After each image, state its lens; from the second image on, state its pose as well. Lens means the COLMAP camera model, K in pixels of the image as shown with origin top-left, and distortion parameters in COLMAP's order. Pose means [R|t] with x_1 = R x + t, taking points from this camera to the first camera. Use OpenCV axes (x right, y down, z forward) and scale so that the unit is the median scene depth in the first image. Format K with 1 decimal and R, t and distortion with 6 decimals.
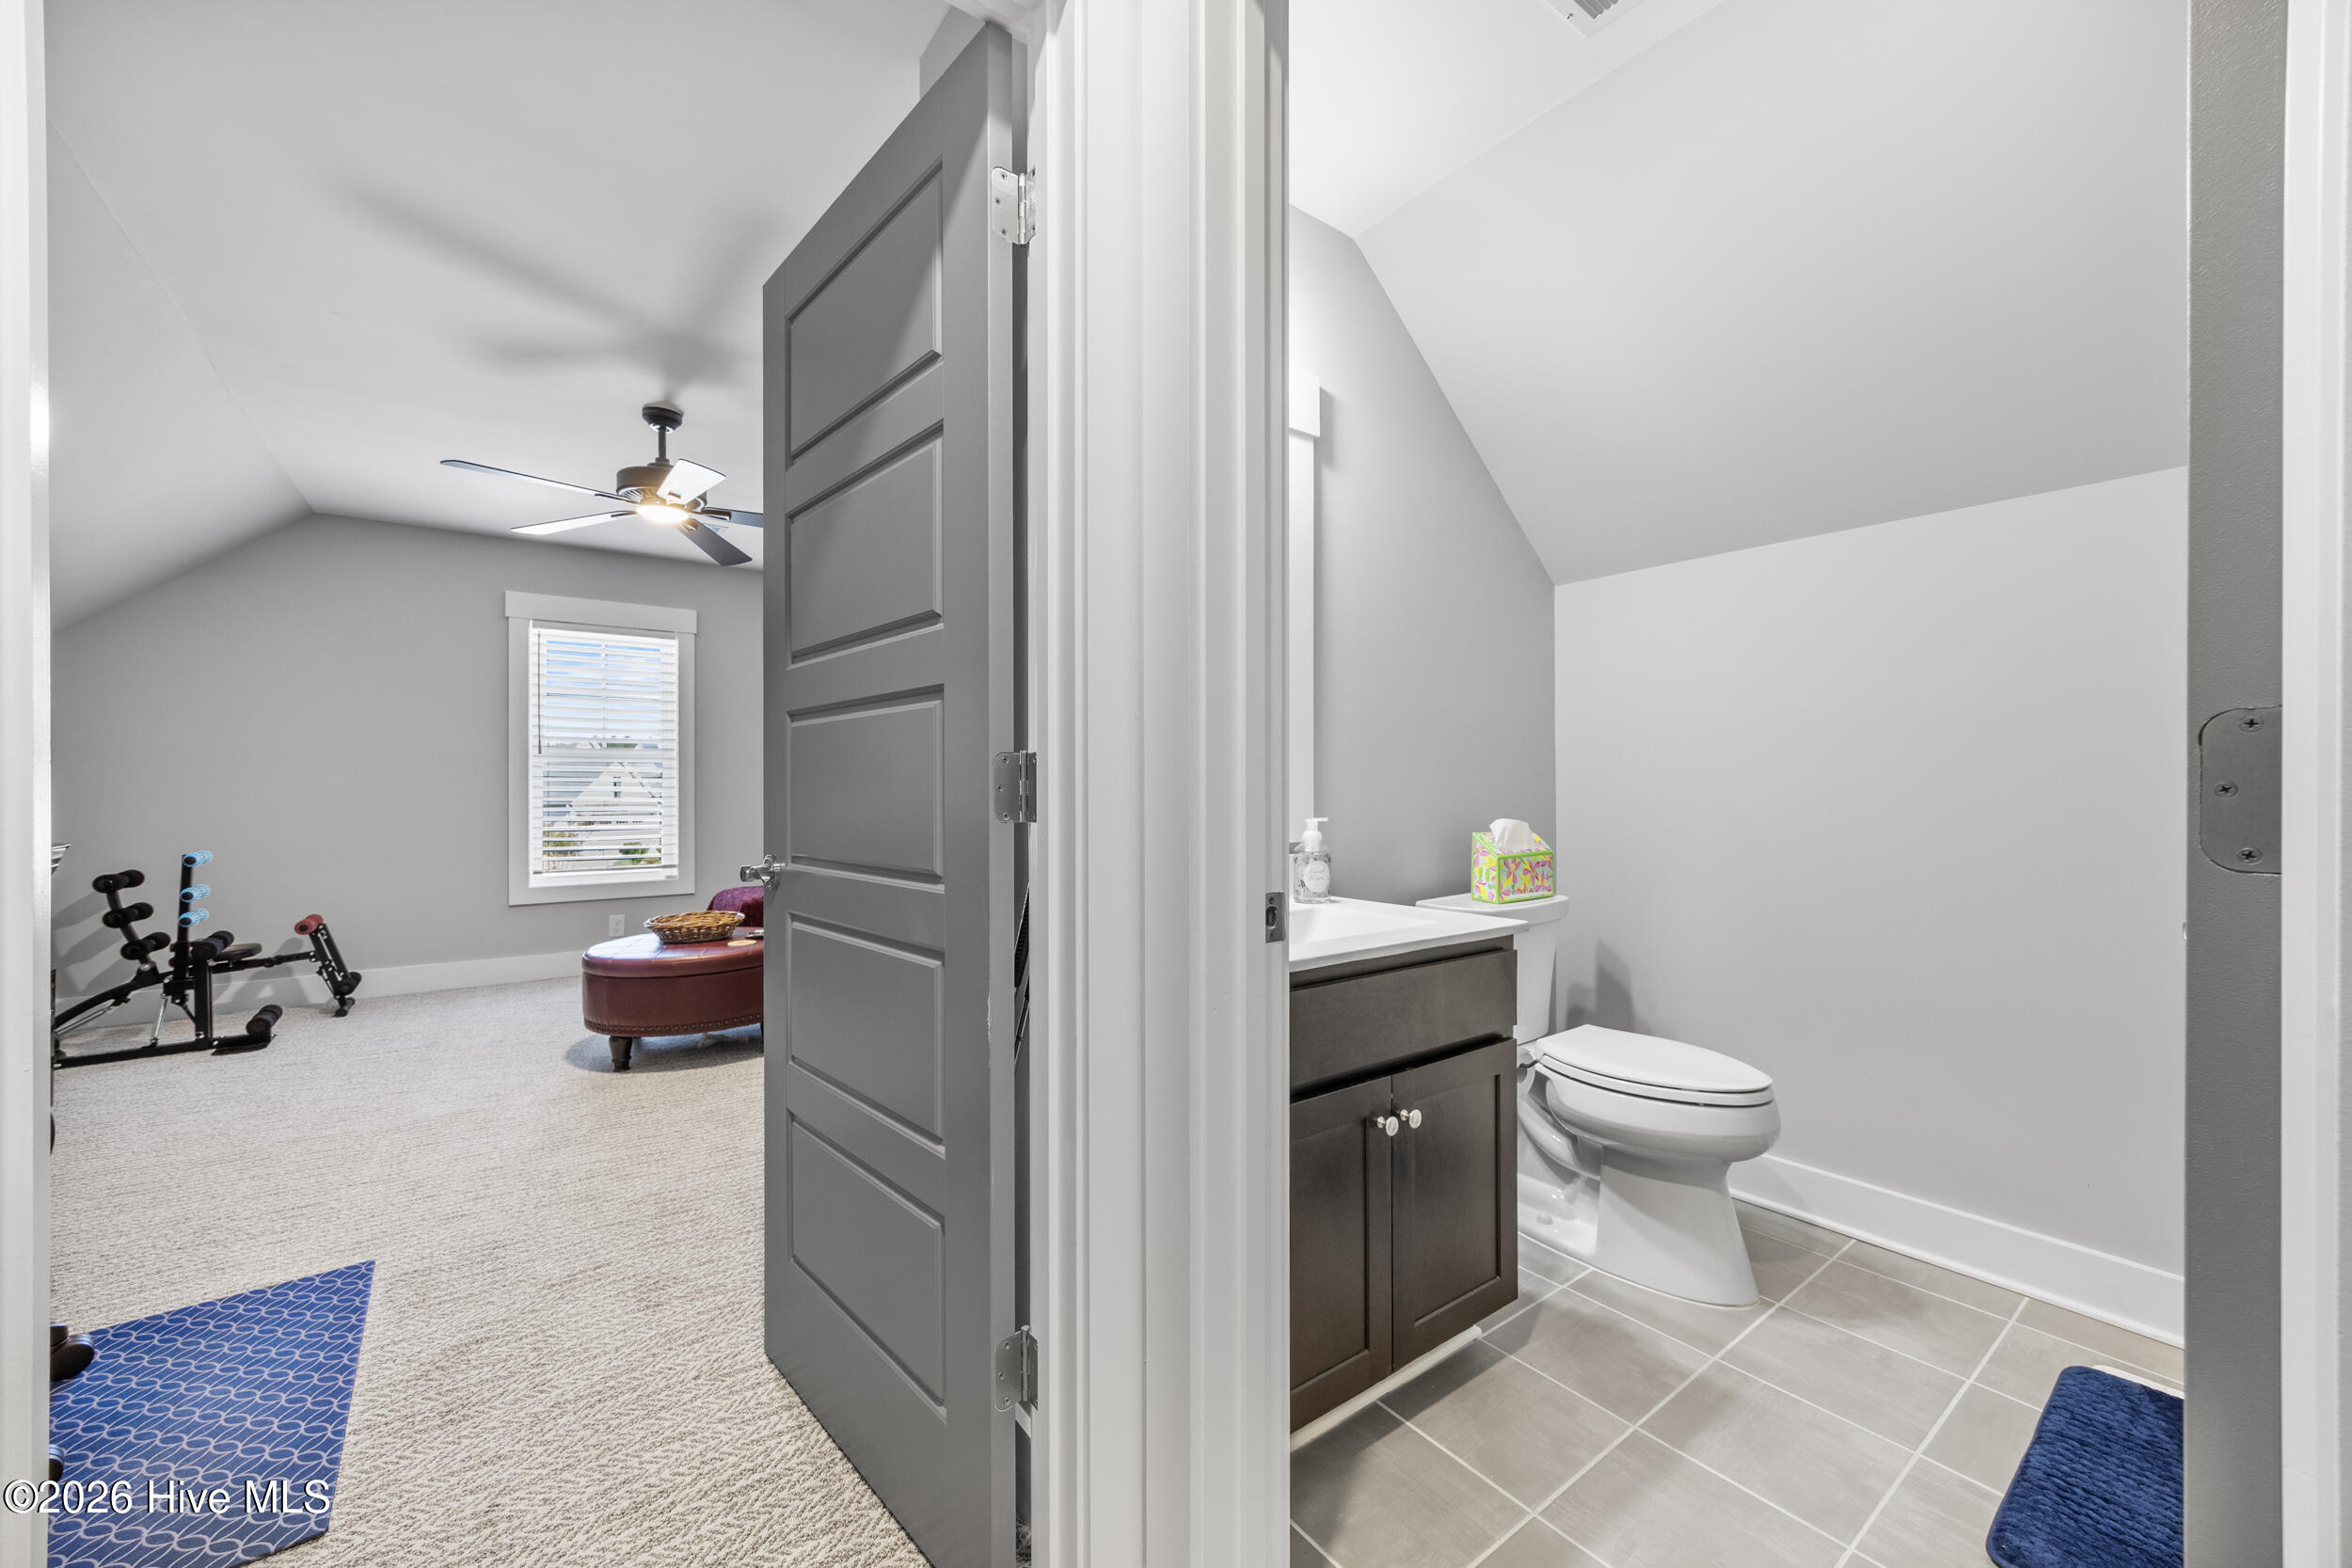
lens RADIAL K [[919.8, 0, 1176.0], [0, 919.8, 784.0], [0, 0, 1]] dist [0.010901, 0.000080]
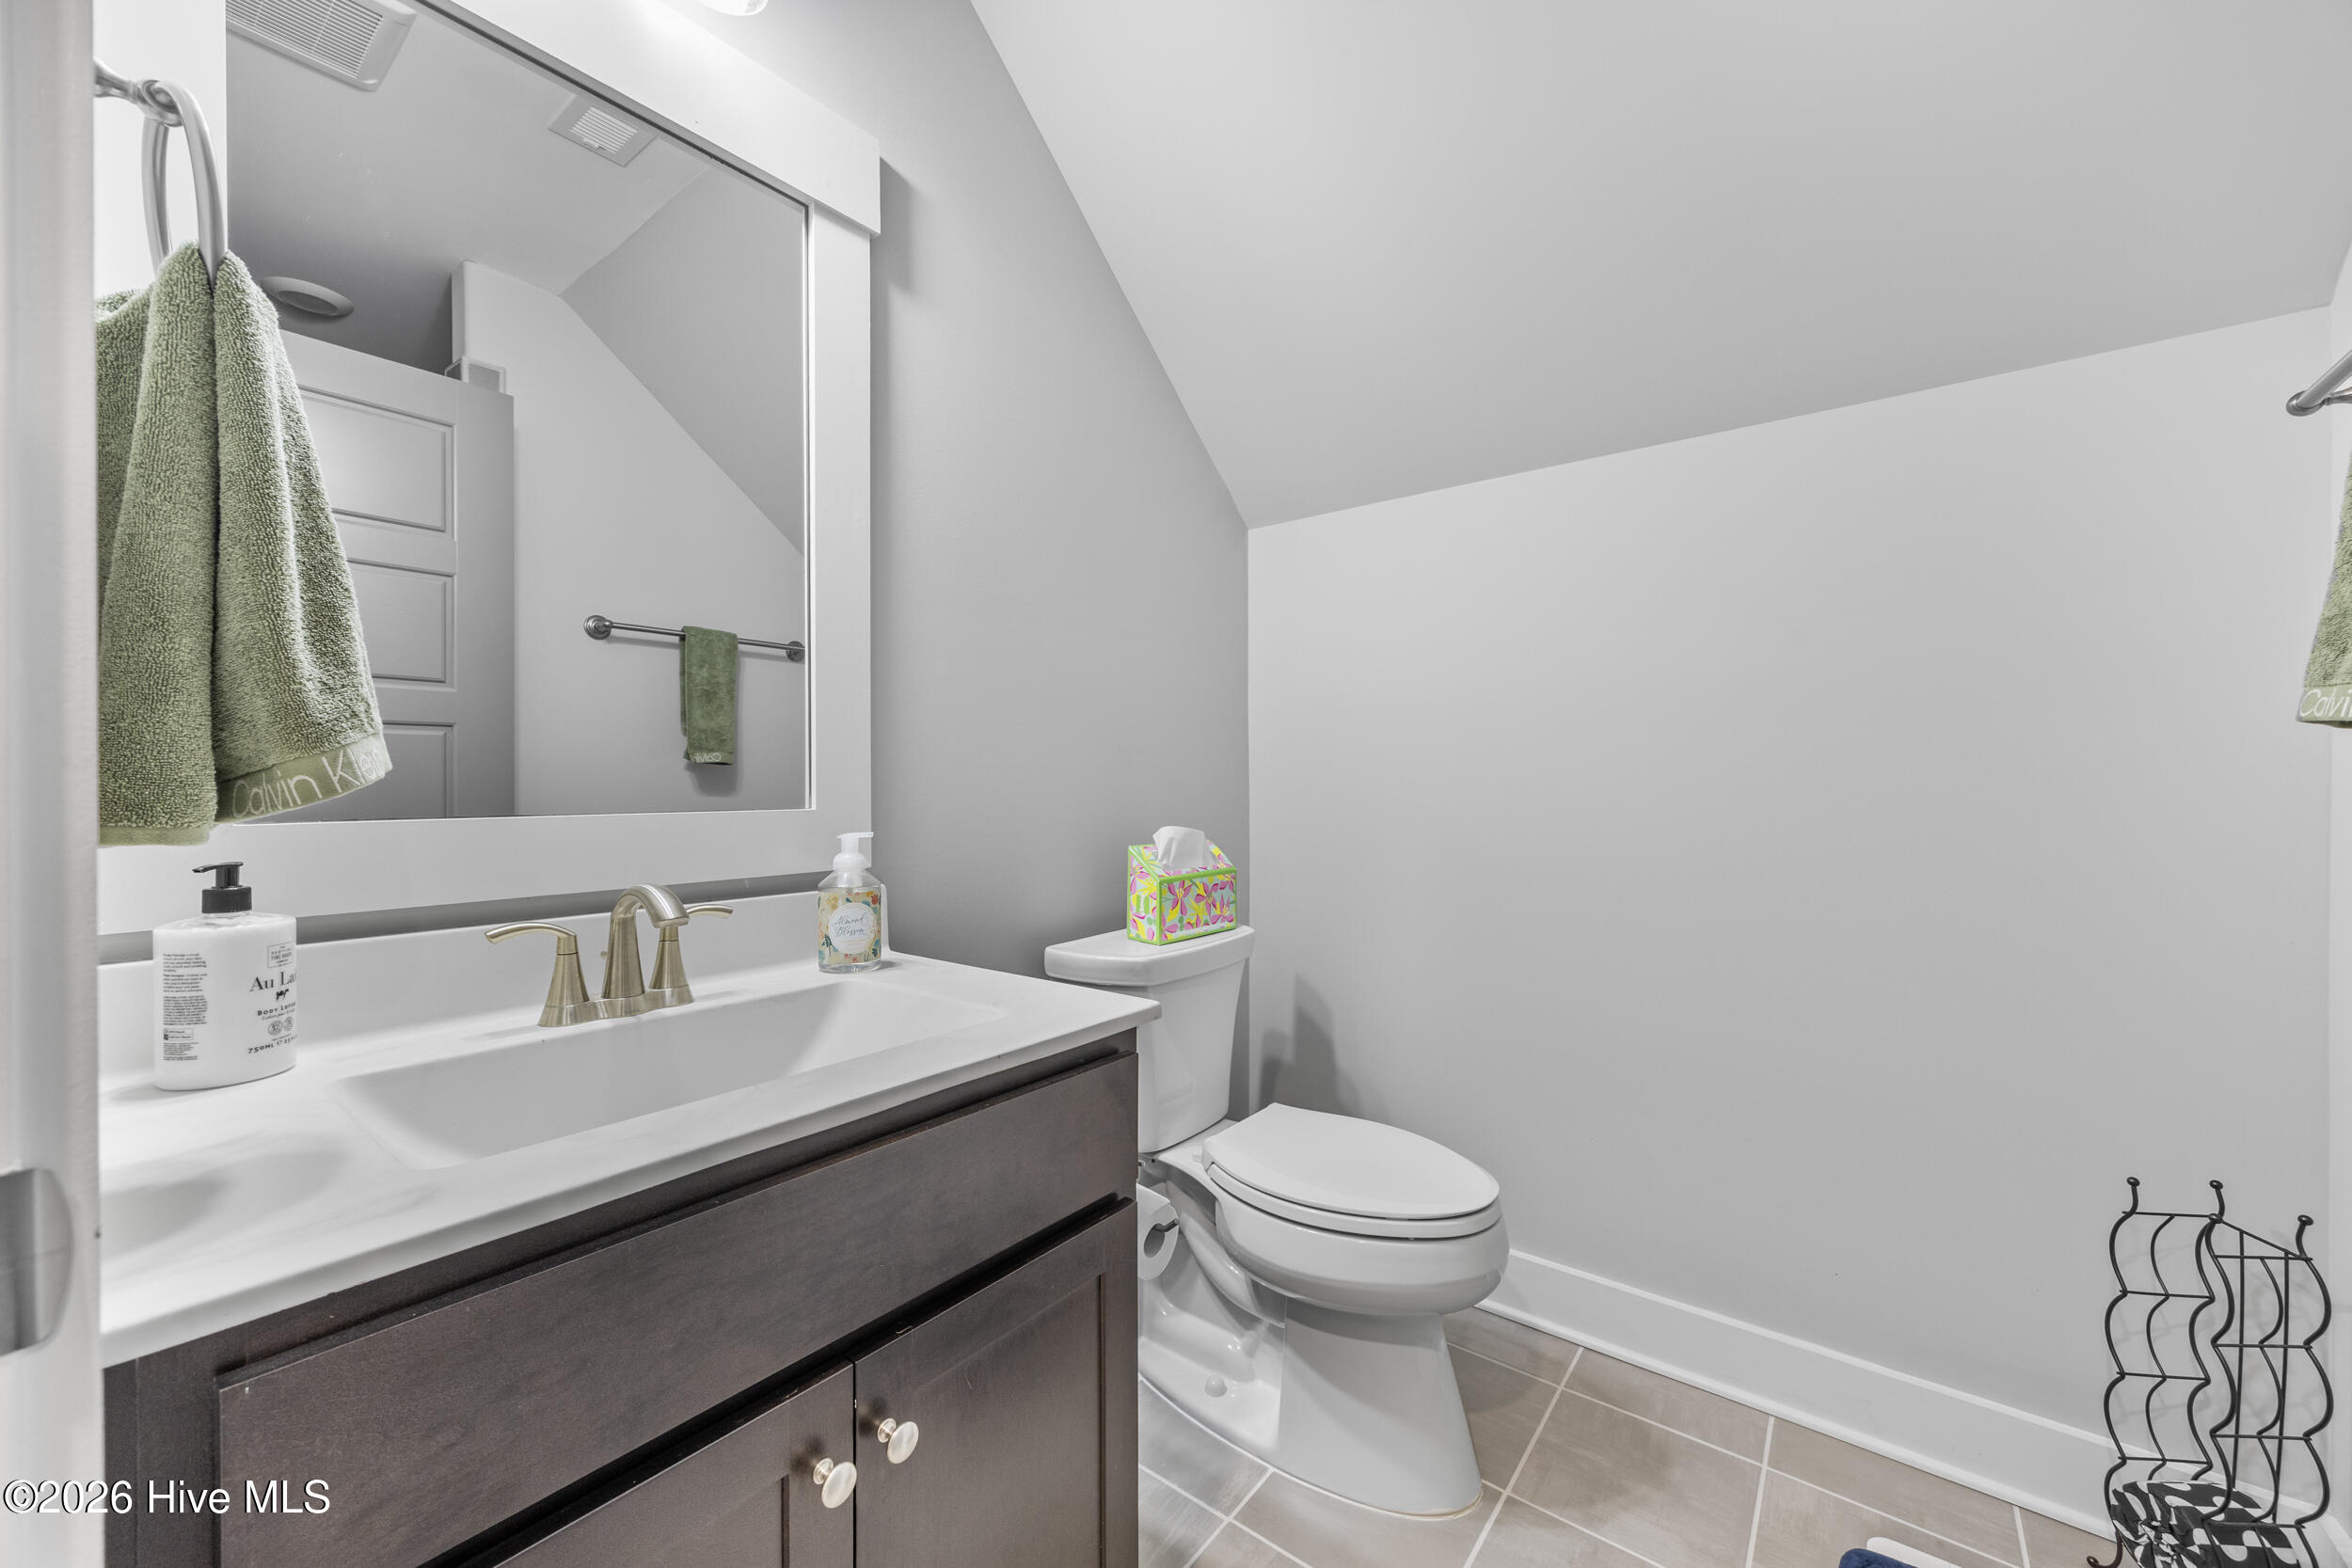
lens RADIAL K [[919.8, 0, 1176.0], [0, 919.8, 784.0], [0, 0, 1]] dist [0.010901, 0.000080]
pose [[0.964690, -0.000018, 0.263389, 0.175198], [-0.001048, 0.999992, 0.003907, 0.001602], [-0.263387, -0.004045, 0.964682, 0.309328]]
